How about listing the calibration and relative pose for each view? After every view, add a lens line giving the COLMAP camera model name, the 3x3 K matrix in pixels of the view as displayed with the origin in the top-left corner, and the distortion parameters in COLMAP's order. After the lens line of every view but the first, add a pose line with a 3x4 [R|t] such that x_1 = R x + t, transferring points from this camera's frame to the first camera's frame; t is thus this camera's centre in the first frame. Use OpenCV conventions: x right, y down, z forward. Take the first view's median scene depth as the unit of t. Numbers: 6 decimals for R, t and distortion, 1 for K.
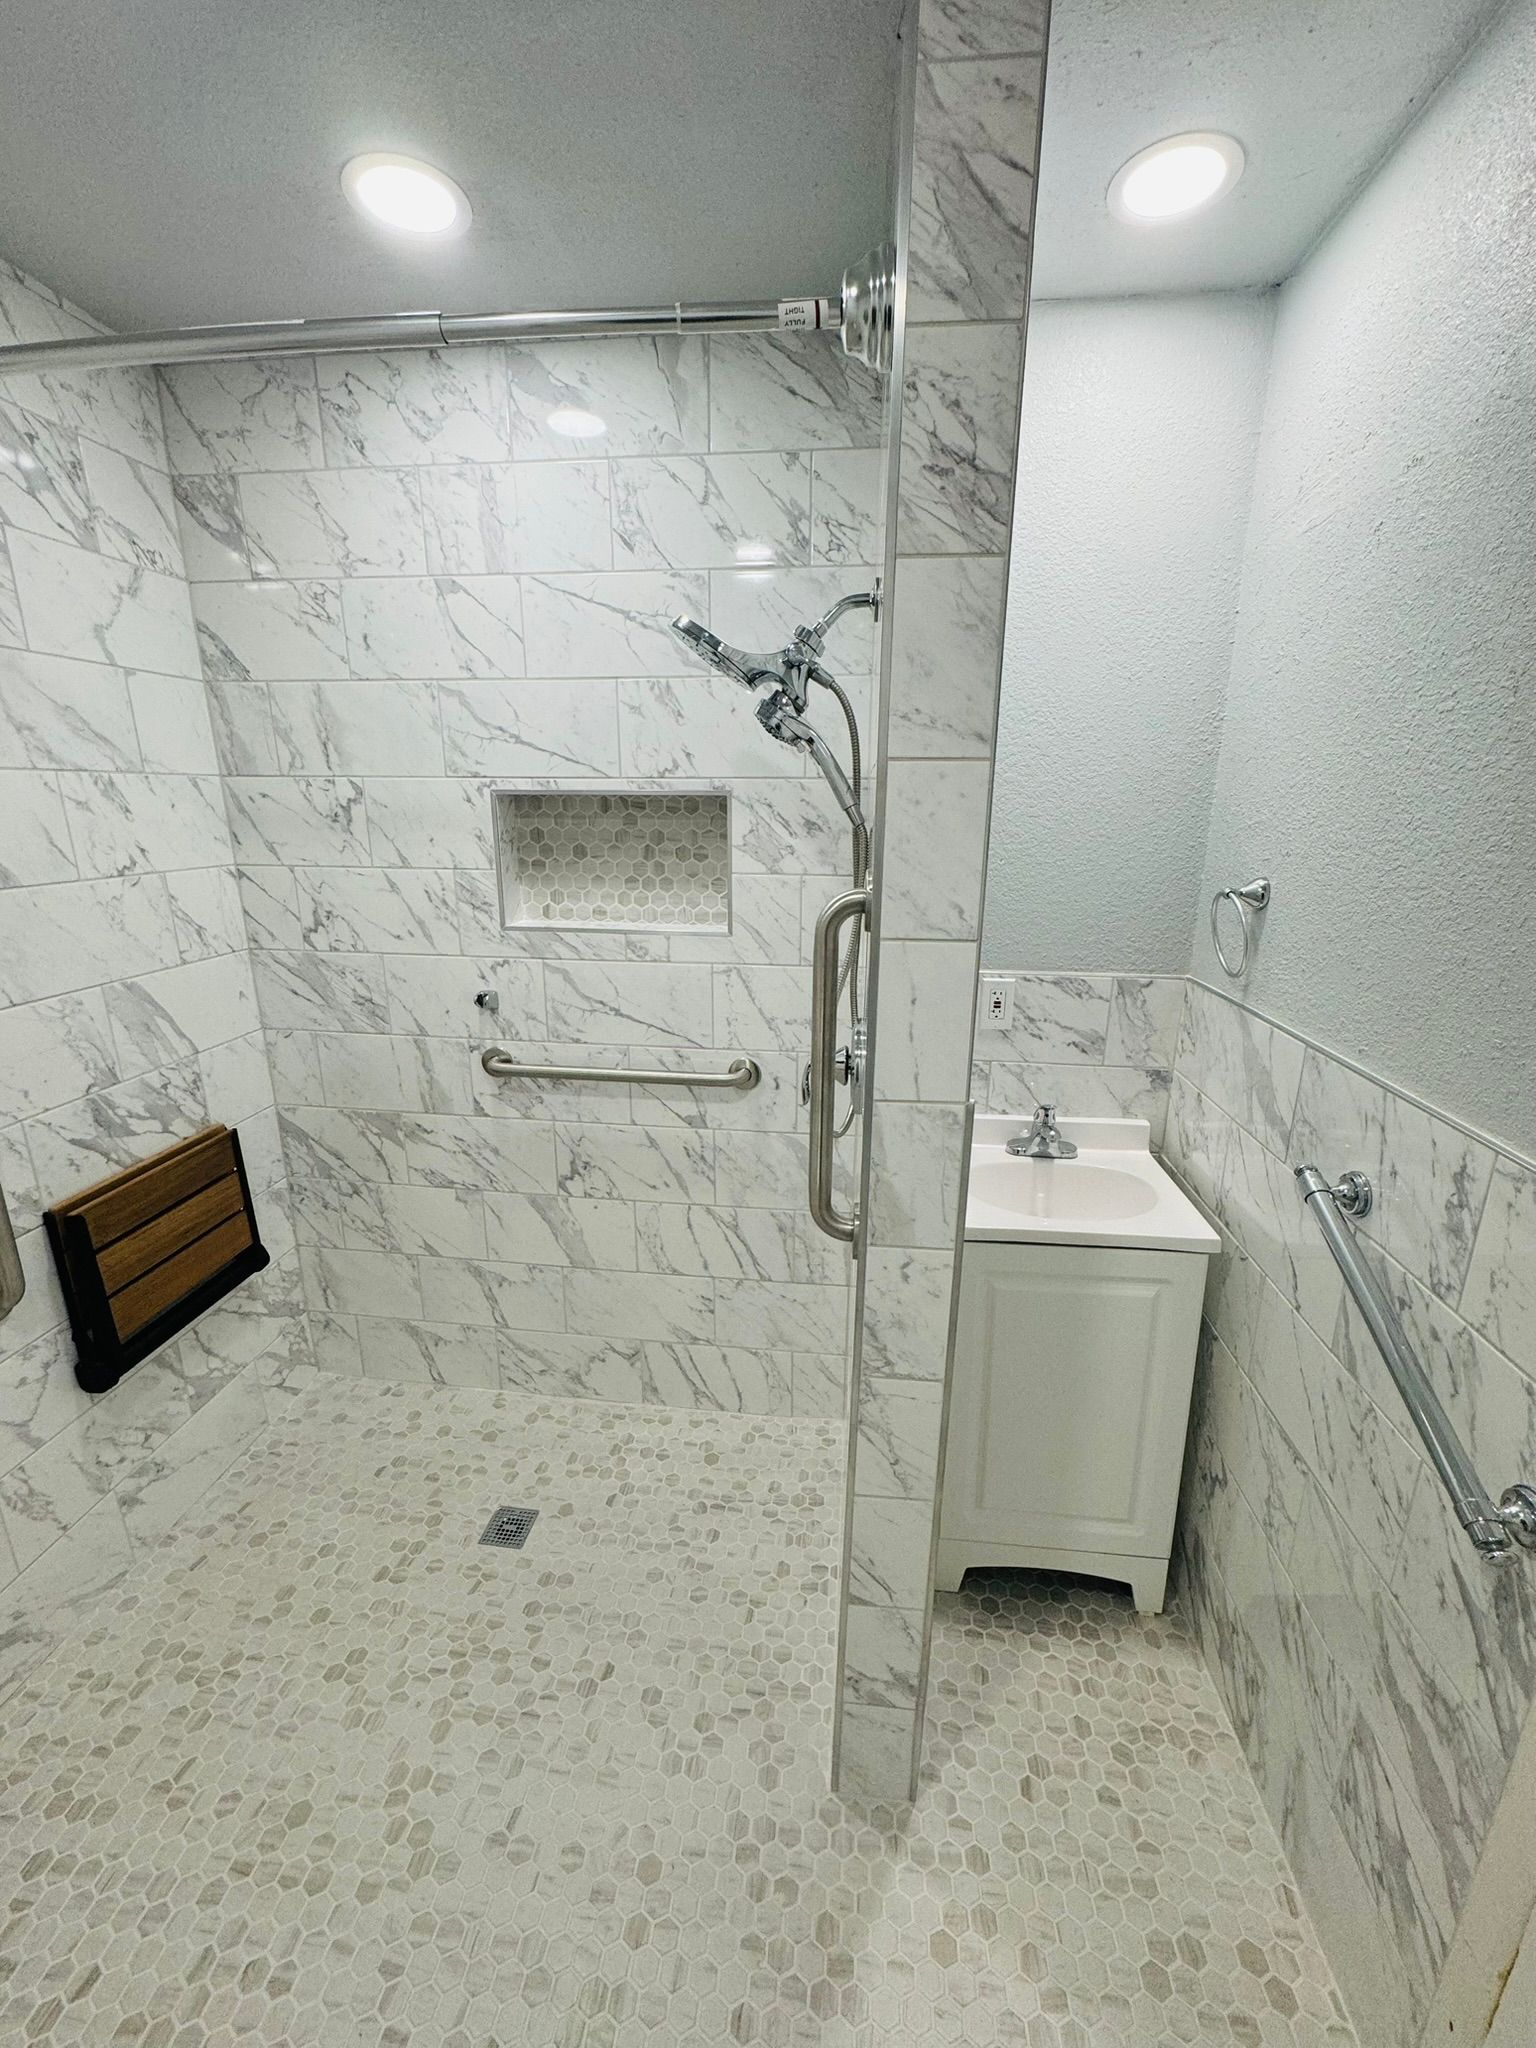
lens RADIAL K [[817.5, 0, 767.6], [0, 817.5, 1028.0], [0, 0, 1]] dist [-0.003720, 0.000187]
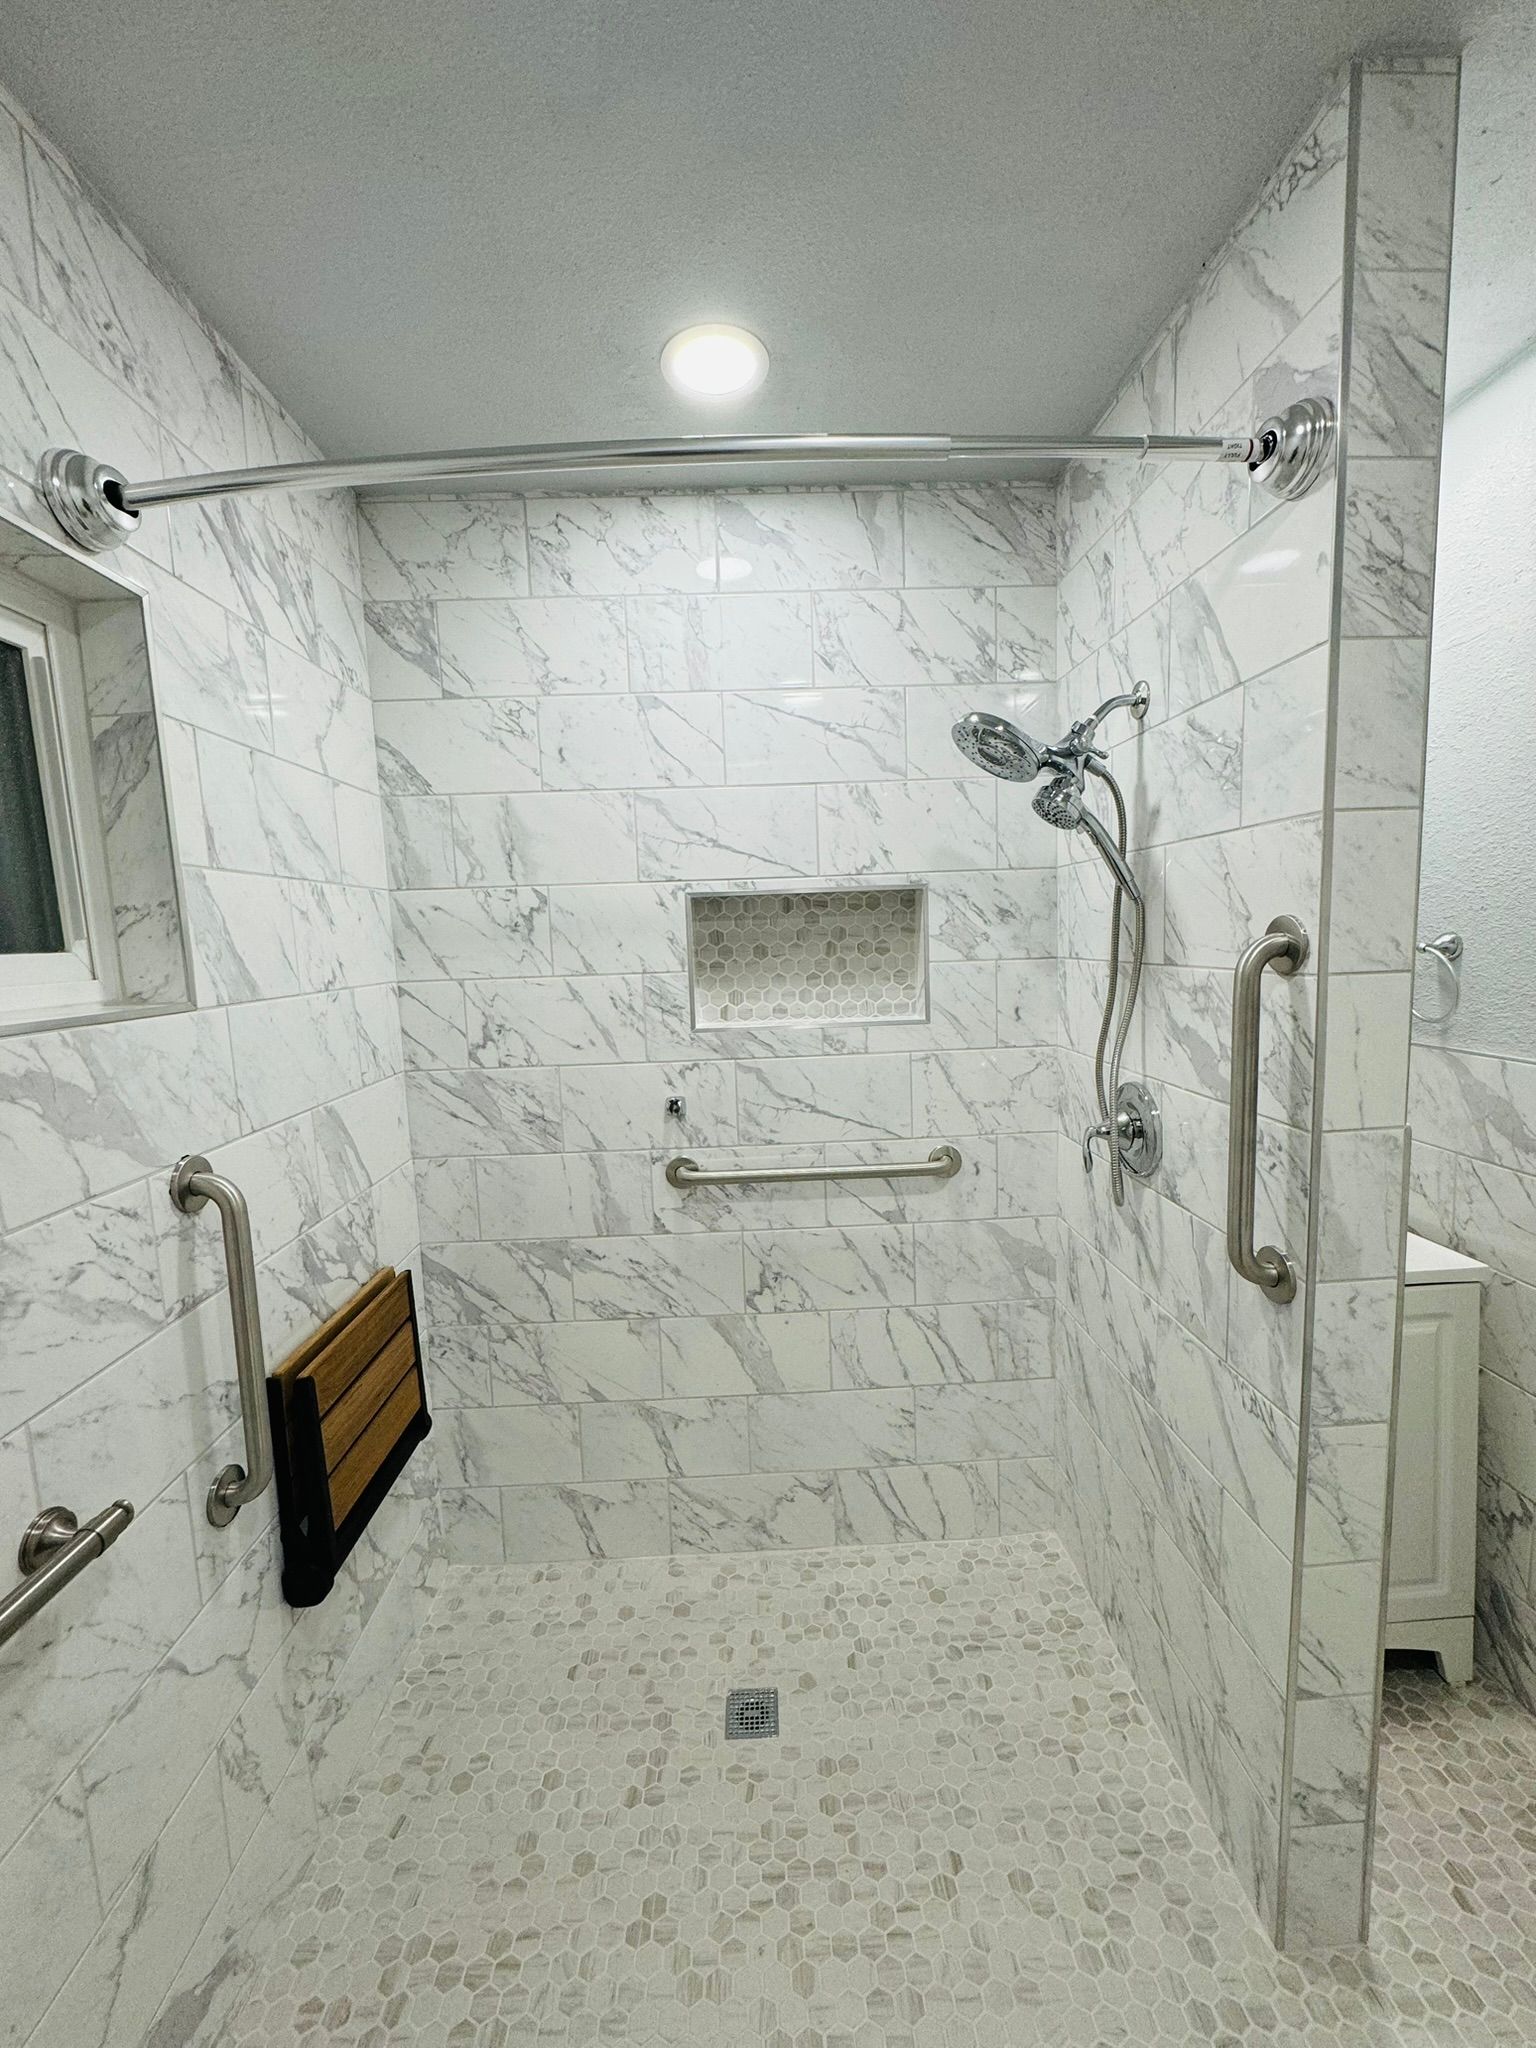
lens RADIAL K [[817.5, 0, 767.8], [0, 817.5, 1026.8], [0, 0, 1]] dist [-0.003720, 0.000187]
pose [[0.987936, -0.058878, 0.143236, -0.438250], [0.081378, 0.984289, -0.156692, 0.039134], [-0.131760, 0.166458, 0.977206, 0.039857]]
